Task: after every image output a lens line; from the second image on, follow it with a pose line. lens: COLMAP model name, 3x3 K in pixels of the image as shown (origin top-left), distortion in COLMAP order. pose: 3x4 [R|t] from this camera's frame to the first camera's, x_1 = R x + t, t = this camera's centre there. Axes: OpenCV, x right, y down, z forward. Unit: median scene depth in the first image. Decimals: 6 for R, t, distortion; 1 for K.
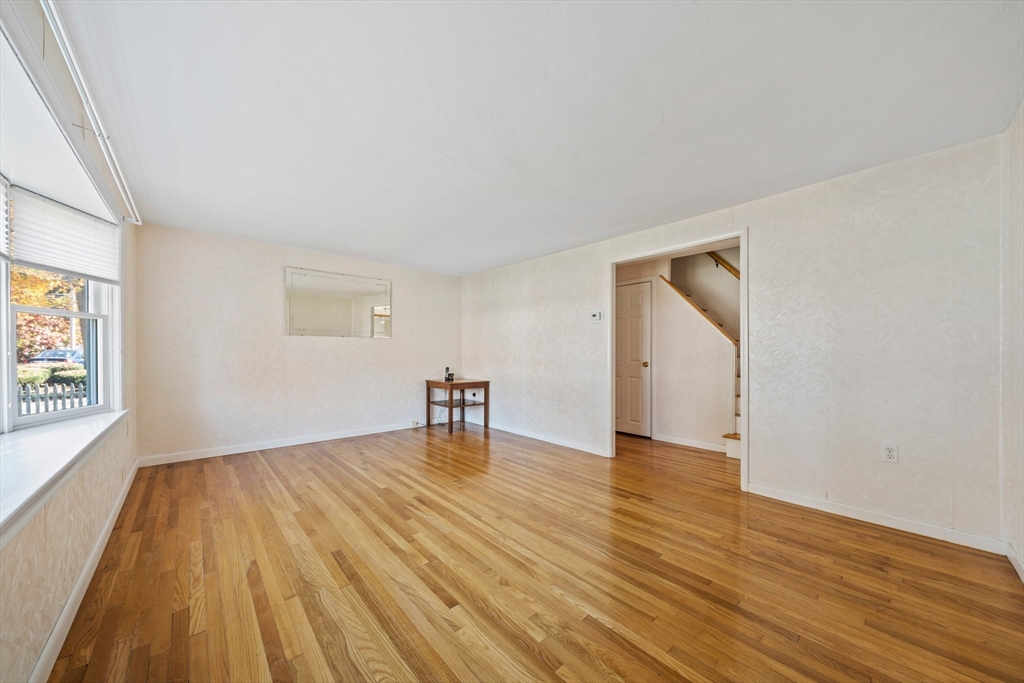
lens RADIAL K [[351.7, 0, 506.3], [0, 351.7, 344.6], [0, 0, 1]] dist [-0.006187, -0.001055]
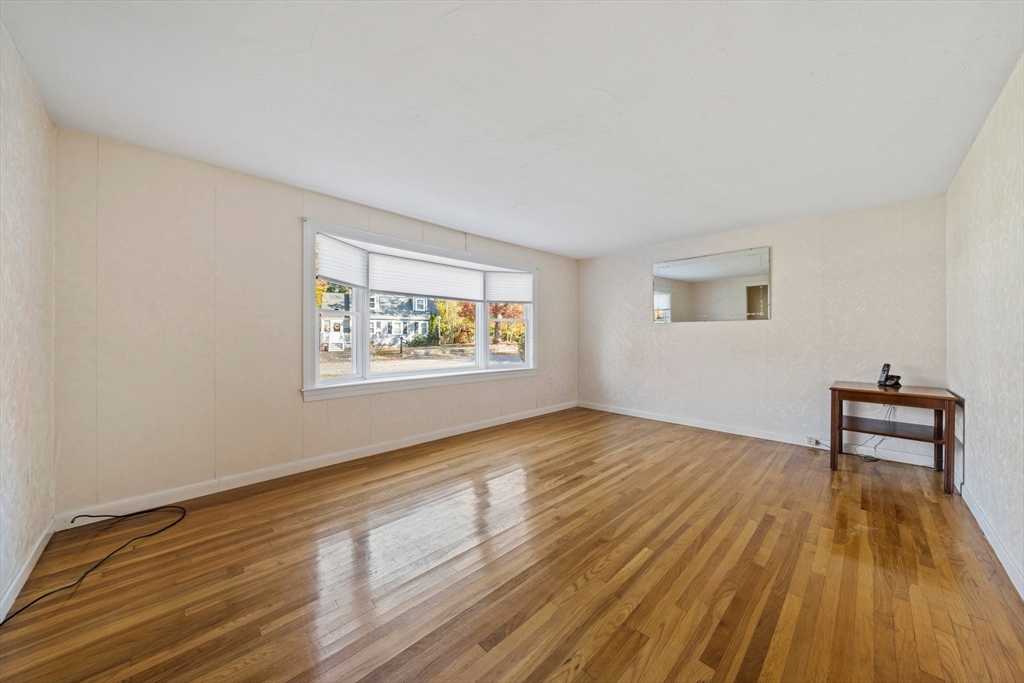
lens RADIAL K [[351.7, 0, 506.0], [0, 351.7, 338.8], [0, 0, 1]] dist [-0.006187, -0.001055]
pose [[0.039878, -0.000443, -0.999204, 0.659094], [0.019357, 0.999813, 0.000329, 0.018109], [0.999017, -0.019355, 0.039879, 0.622463]]
